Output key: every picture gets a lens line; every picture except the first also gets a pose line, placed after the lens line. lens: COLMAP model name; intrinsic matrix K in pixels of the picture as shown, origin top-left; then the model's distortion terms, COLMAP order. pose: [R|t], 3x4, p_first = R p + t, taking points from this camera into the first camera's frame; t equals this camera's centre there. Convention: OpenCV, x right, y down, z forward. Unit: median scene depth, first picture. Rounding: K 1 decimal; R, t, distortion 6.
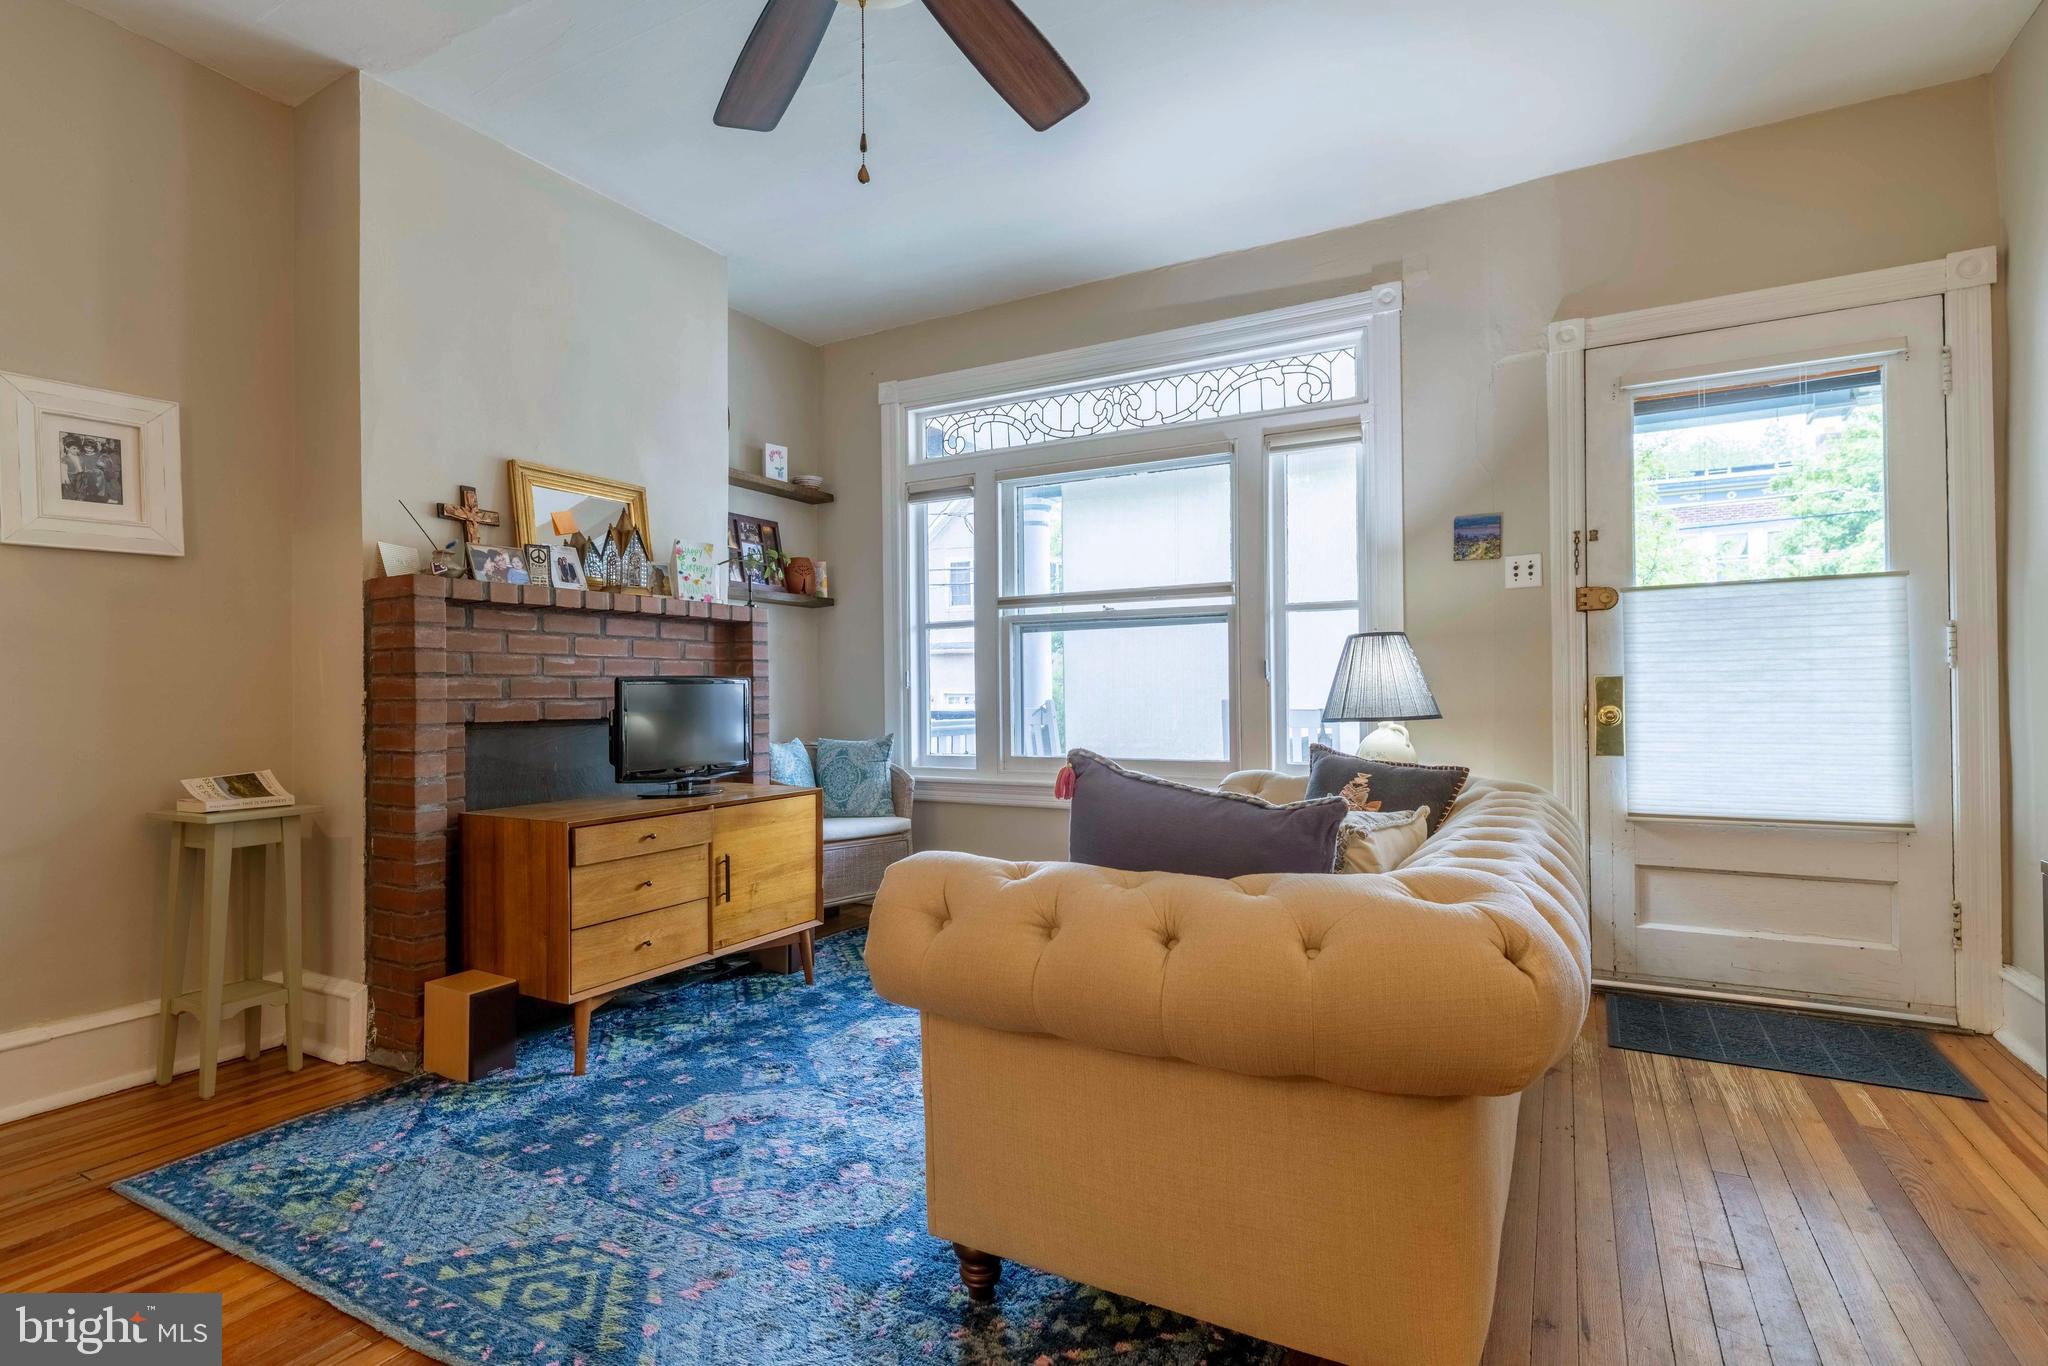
lens RADIAL K [[1005.2, 0, 1020.9], [0, 1005.2, 680.2], [0, 0, 1]] dist [0.003381, -0.000580]
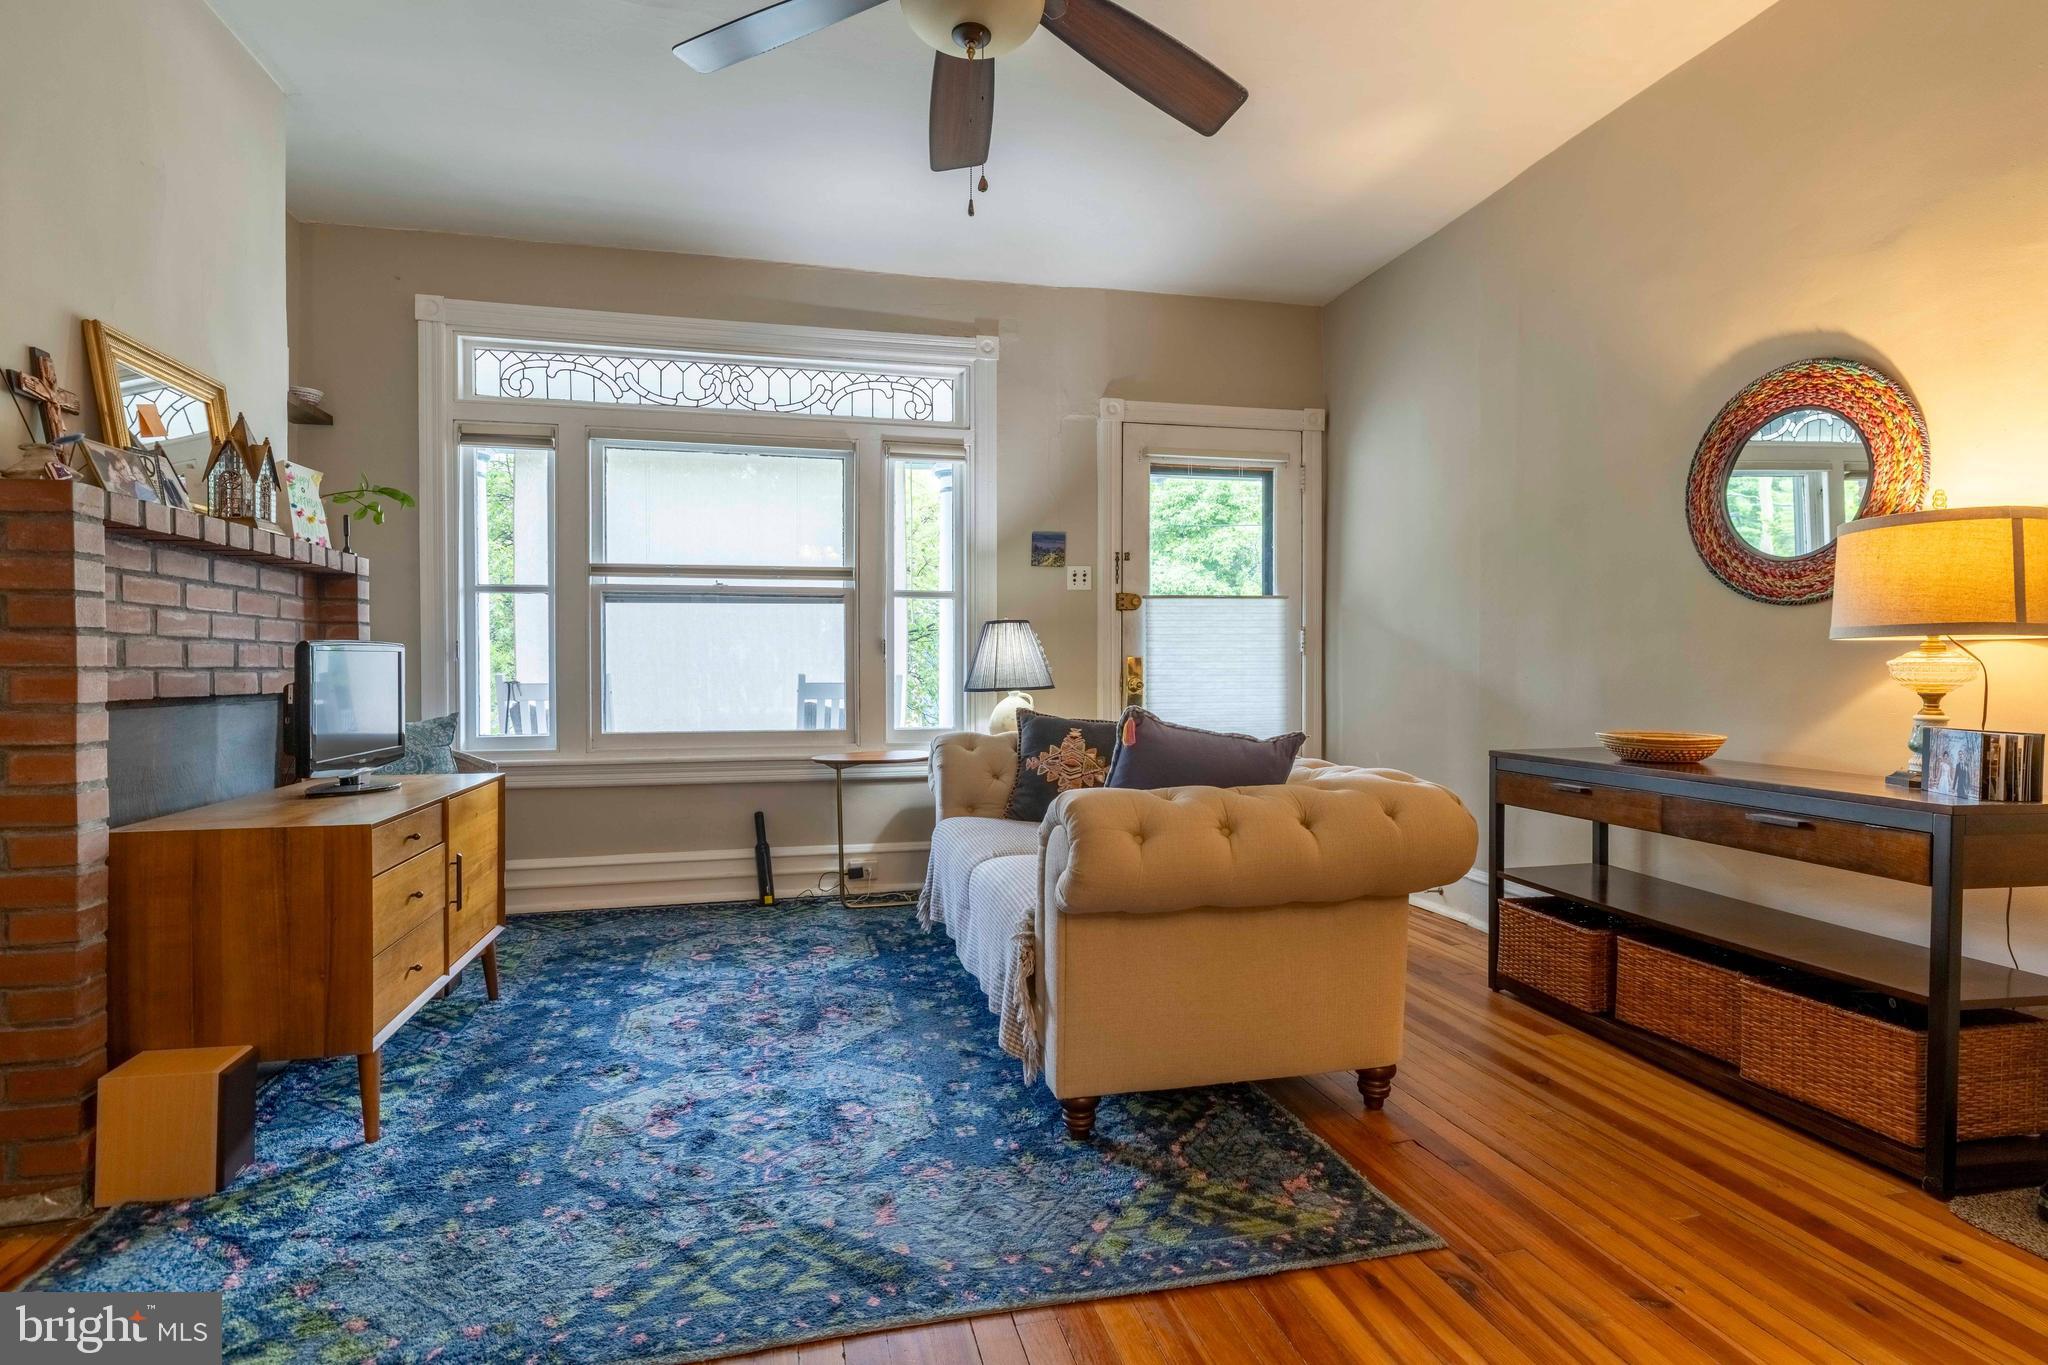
lens RADIAL K [[1005.2, 0, 1022.5], [0, 1005.2, 670.8], [0, 0, 1]] dist [0.003381, -0.000580]
pose [[0.742212, 0.004704, 0.670149, -0.494105], [-0.012518, 0.999898, 0.006846, 0.007797], [-0.670049, -0.013471, 0.742195, 0.059932]]
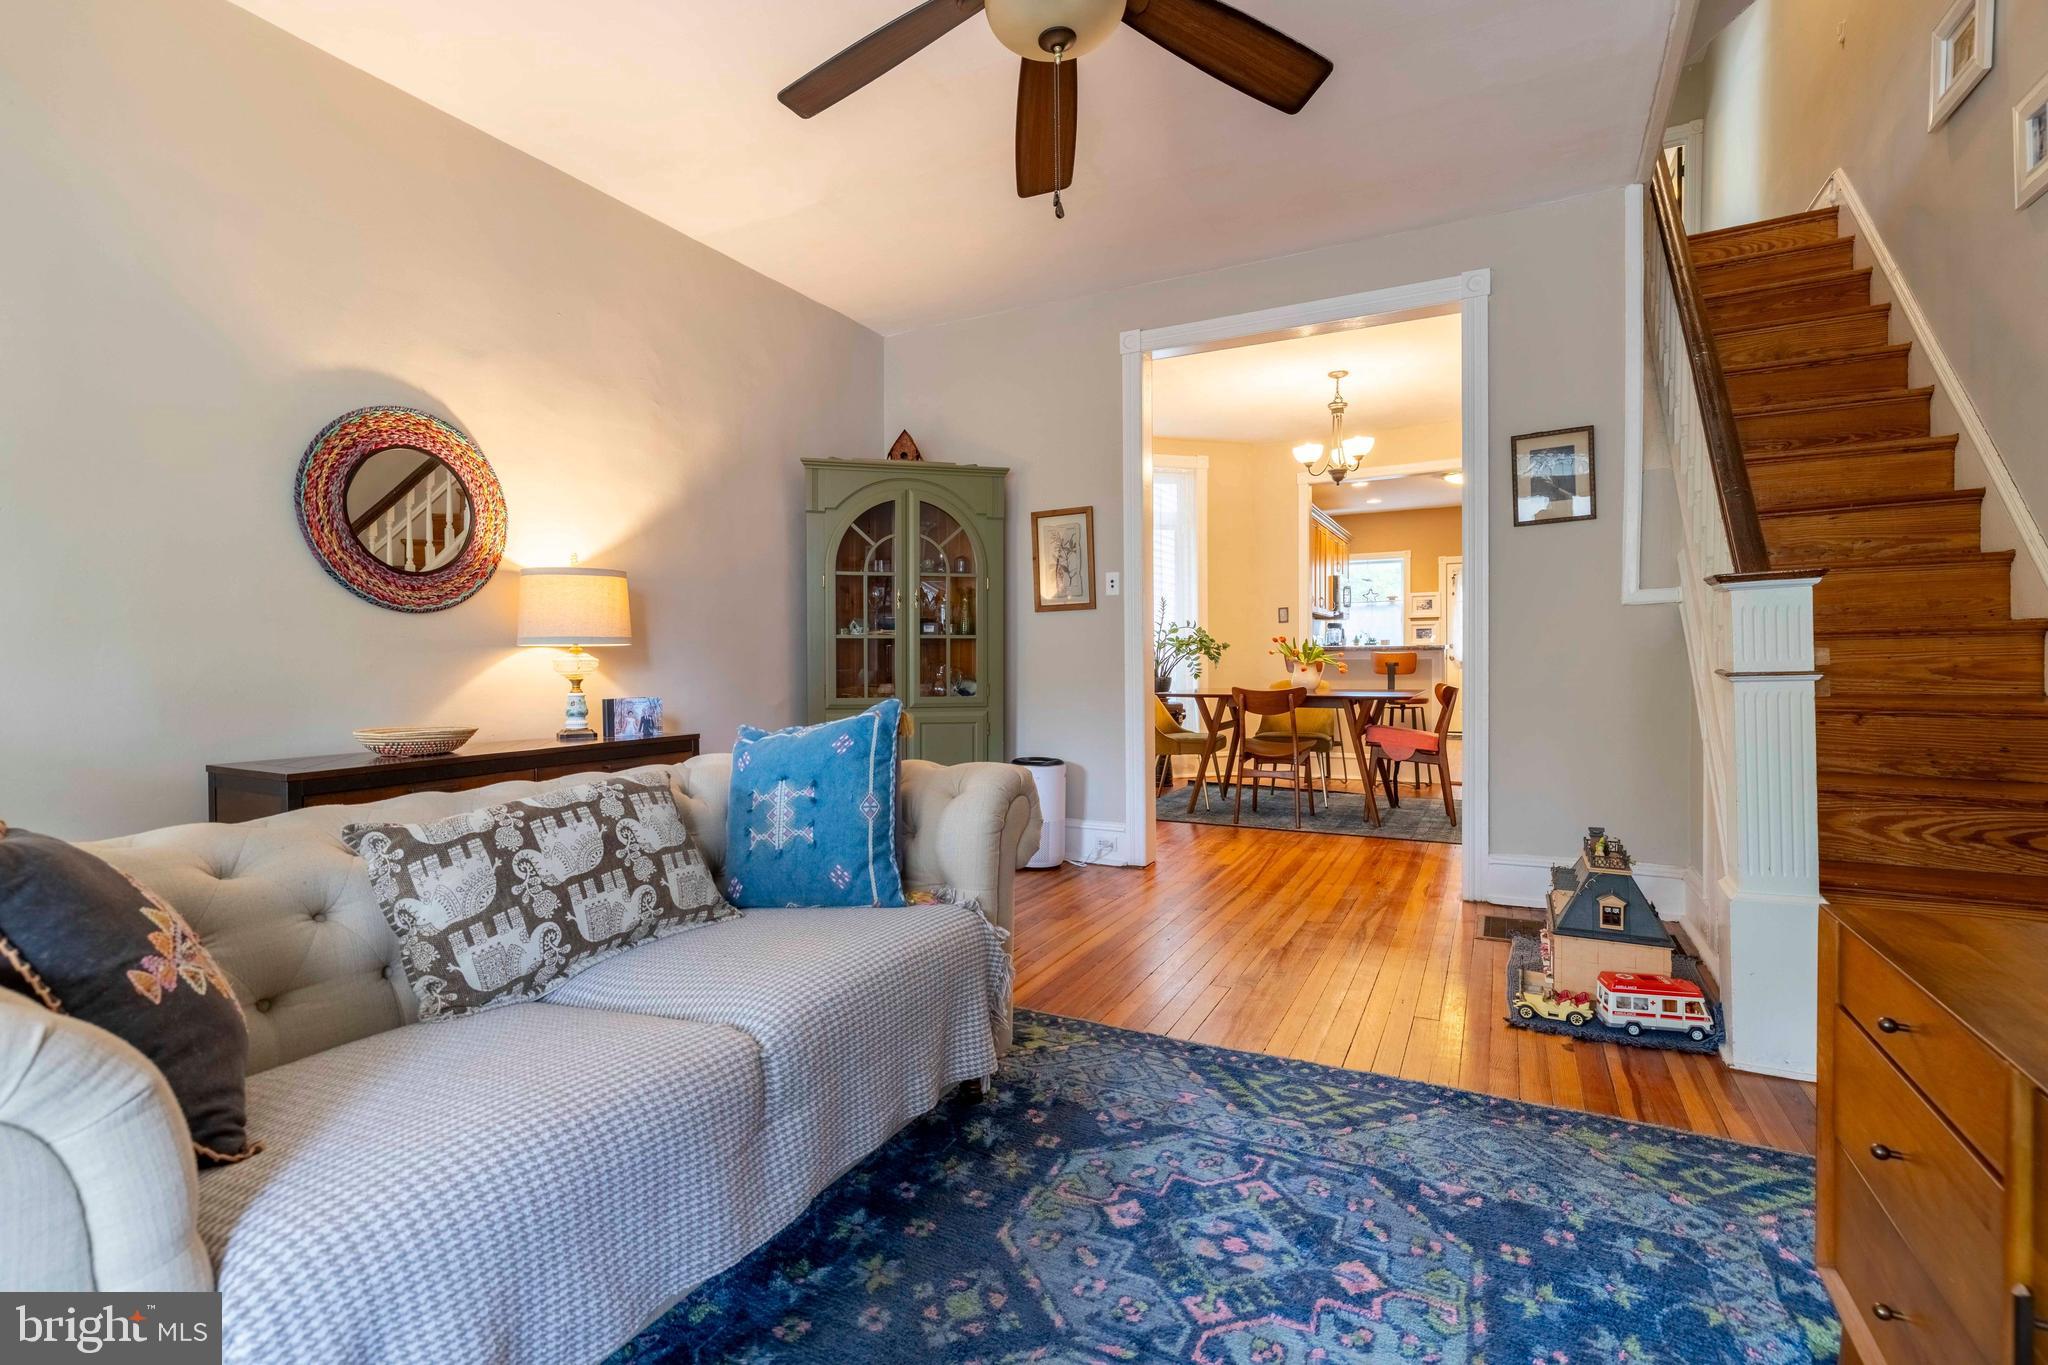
lens RADIAL K [[956.2, 0, 1029.4], [0, 956.2, 677.6], [0, 0, 1]] dist [0.005188, 0.000476]
pose [[-0.999349, 0.018516, -0.030969, -0.043683], [0.018217, 0.999785, 0.009898, 0.016200], [0.031145, 0.009327, -0.999471, 1.195016]]
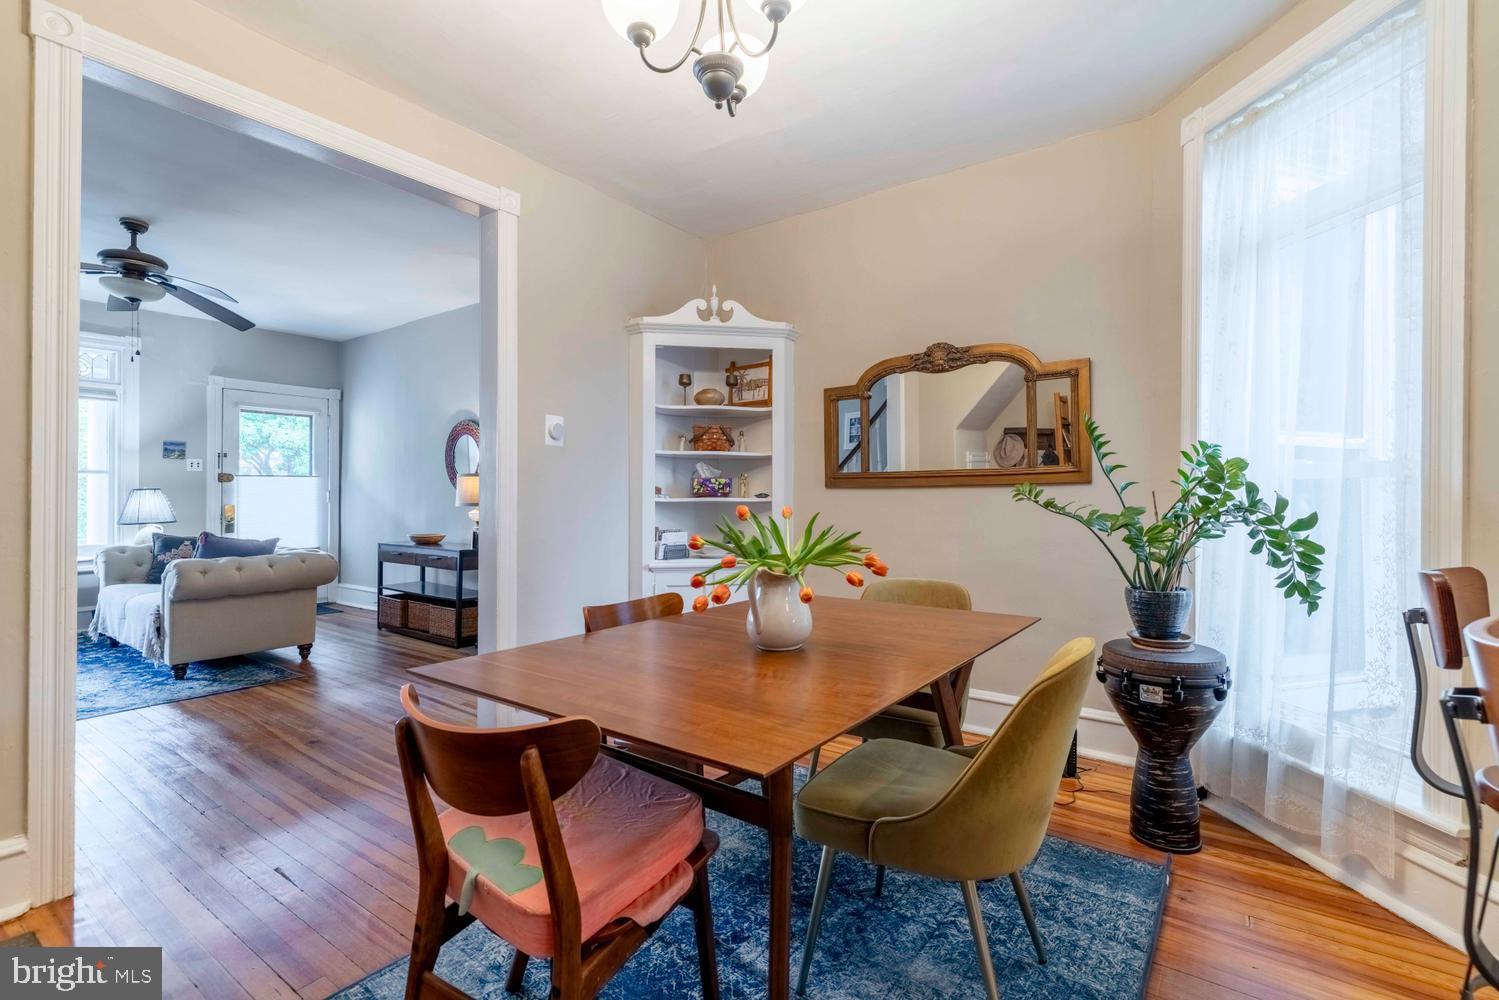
lens RADIAL K [[699.9, 0, 746.0], [0, 699.9, 492.5], [0, 0, 1]] dist [0.005188, 0.000476]
pose [[0.140620, 0.011169, 0.990001, -1.213728], [-0.014673, 0.999850, -0.009196, -0.044491], [-0.989955, -0.013233, 0.140763, -0.746884]]
